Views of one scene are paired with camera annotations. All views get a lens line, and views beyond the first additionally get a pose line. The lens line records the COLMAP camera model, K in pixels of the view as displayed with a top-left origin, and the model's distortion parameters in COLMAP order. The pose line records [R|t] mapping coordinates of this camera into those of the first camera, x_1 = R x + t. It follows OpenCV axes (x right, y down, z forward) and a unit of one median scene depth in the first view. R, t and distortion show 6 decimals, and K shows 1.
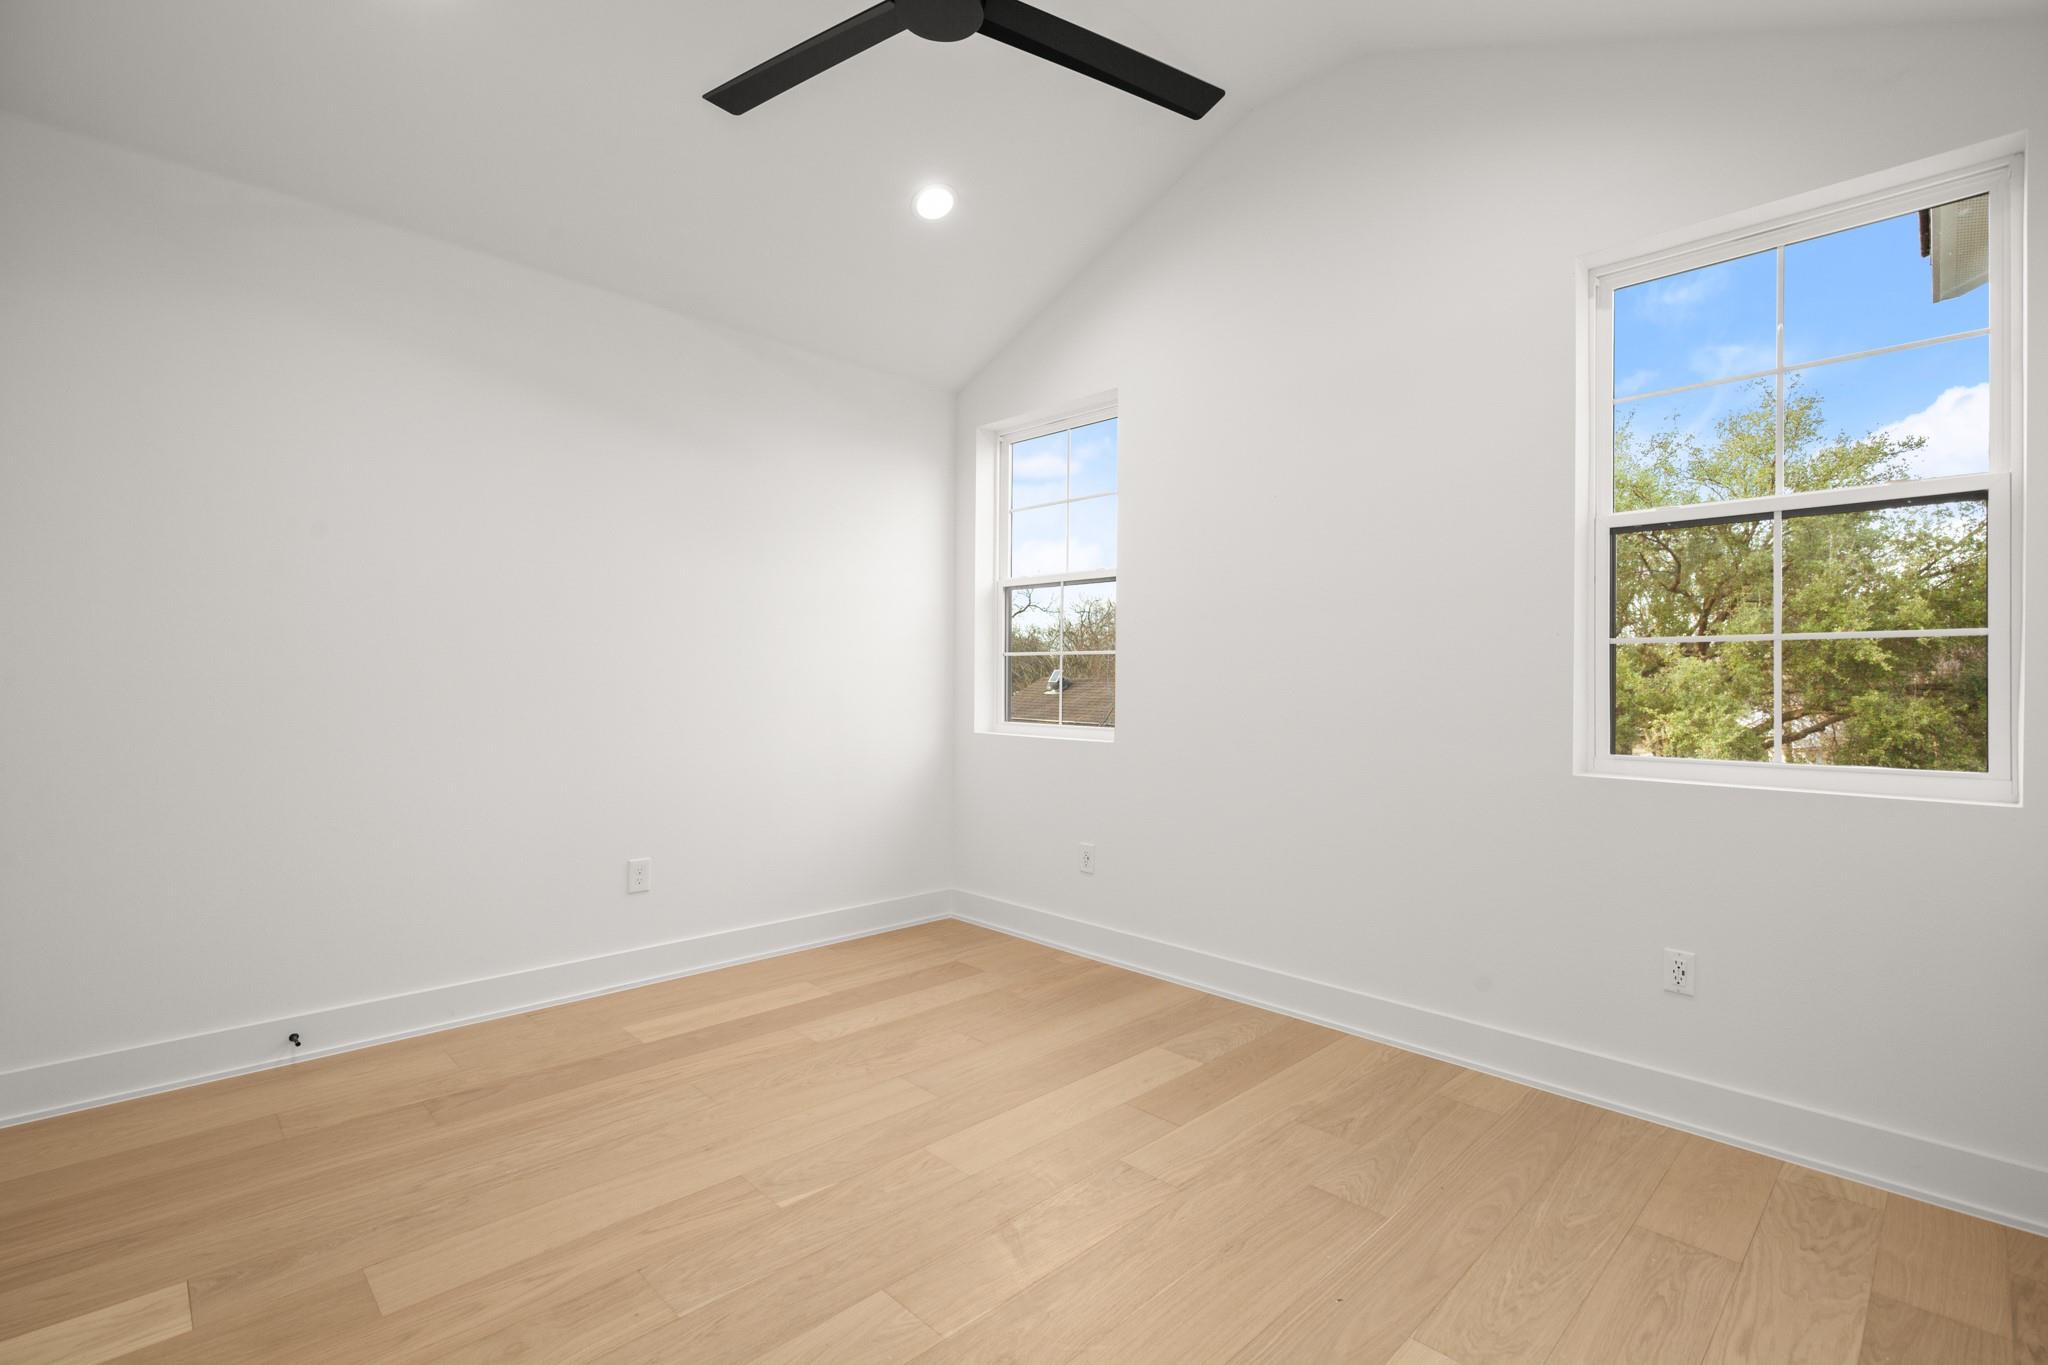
lens RADIAL K [[934.5, 0, 1051.4], [0, 934.5, 676.3], [0, 0, 1]] dist [0.004070, 0.001595]
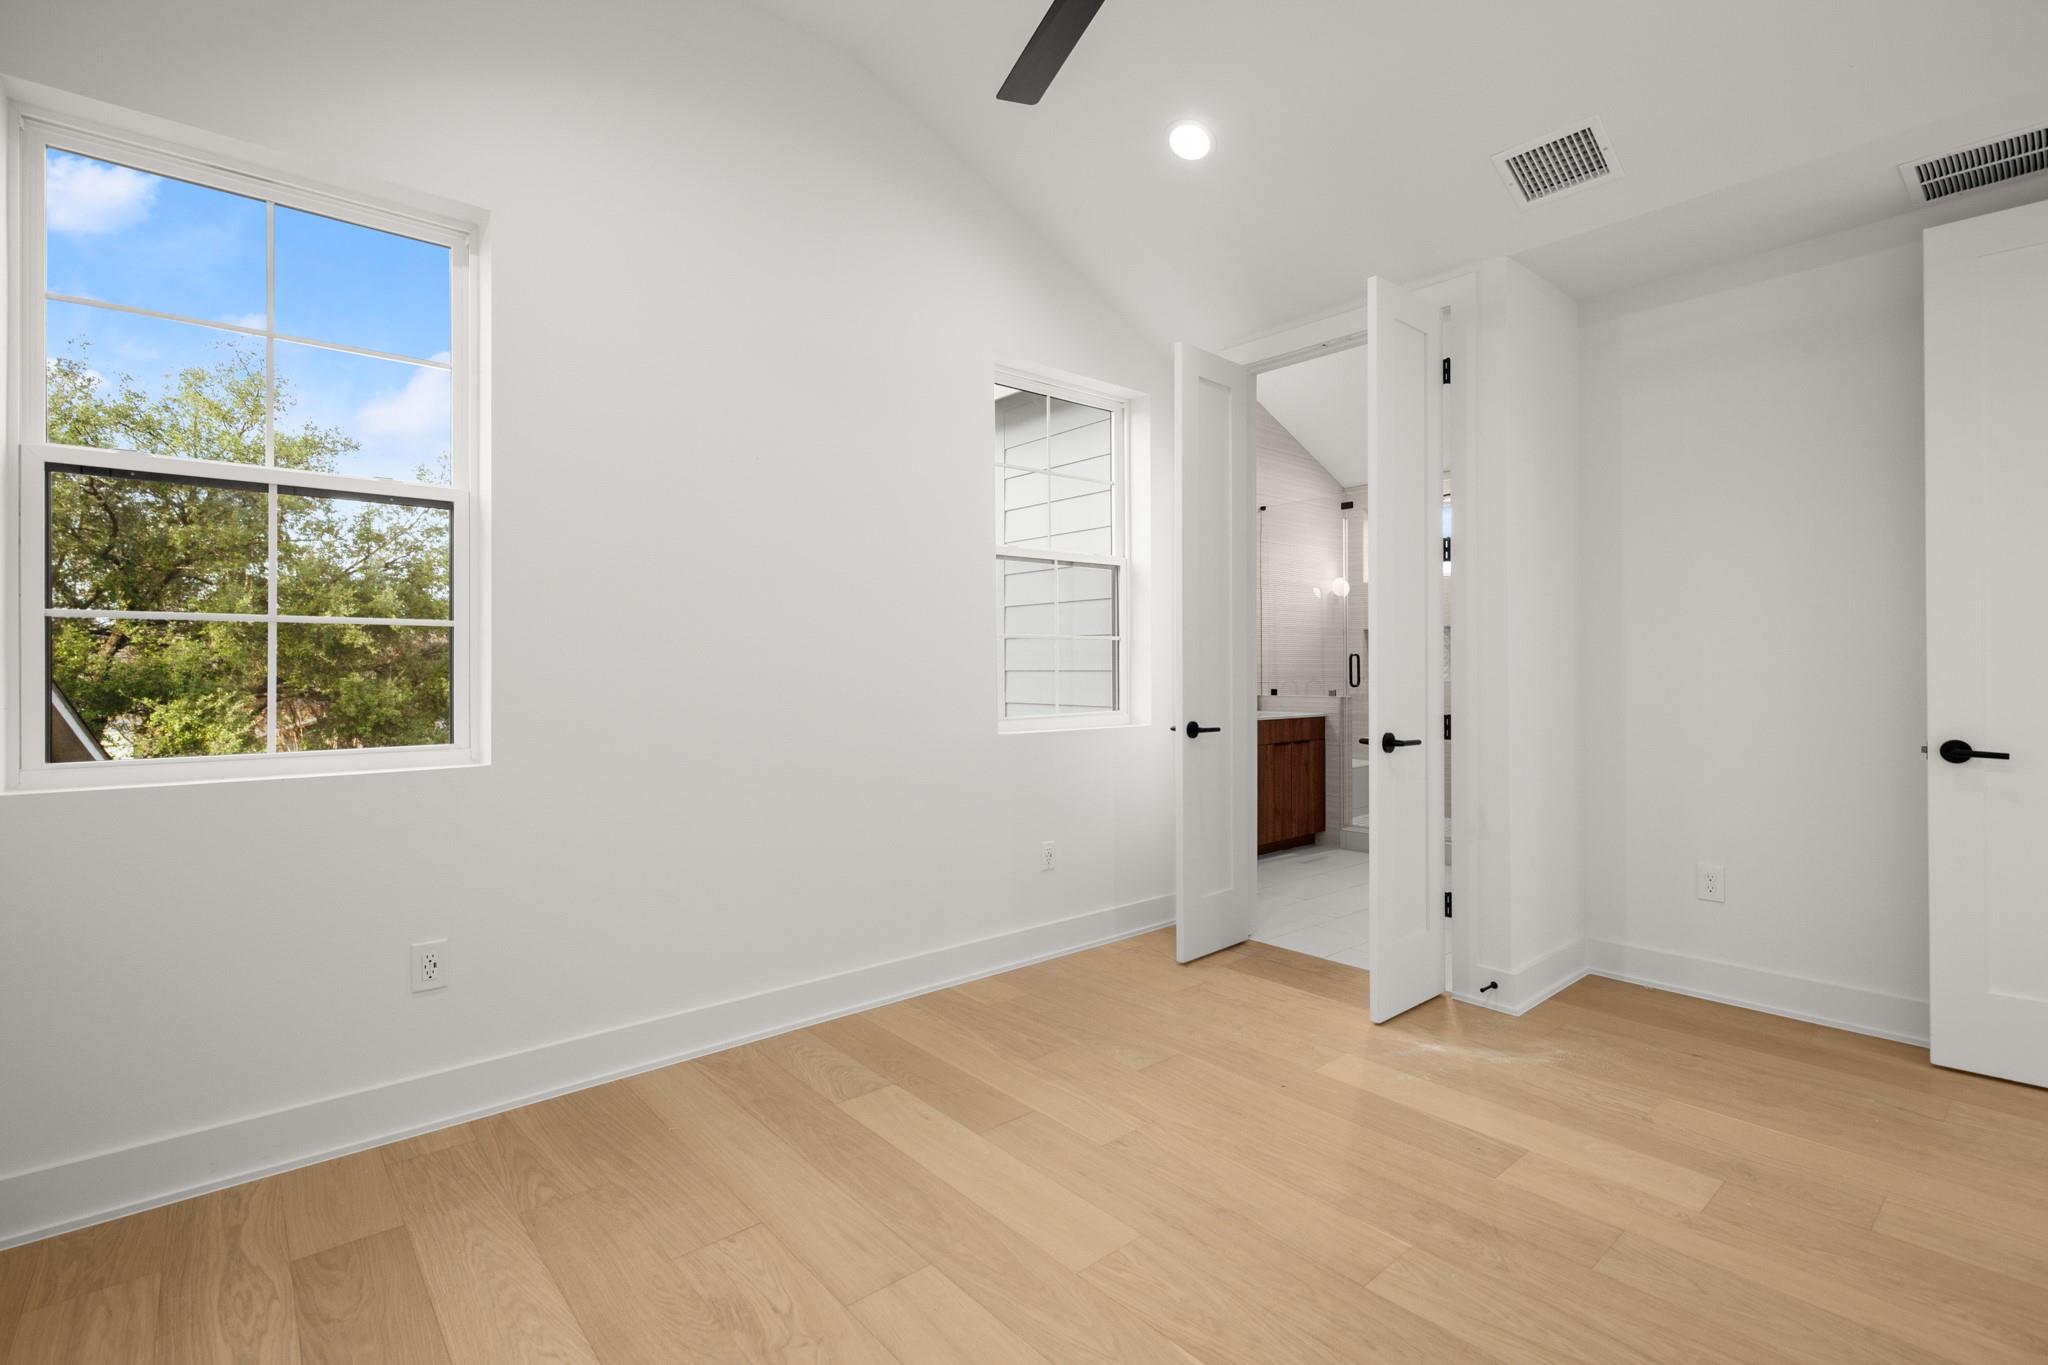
lens RADIAL K [[934.5, 0, 1038.2], [0, 934.5, 661.3], [0, 0, 1]] dist [0.004070, 0.001595]
pose [[0.077429, -0.001609, 0.996997, -0.135059], [-0.001320, 0.999998, 0.001716, -0.000558], [-0.996997, -0.001449, 0.077427, 0.143819]]
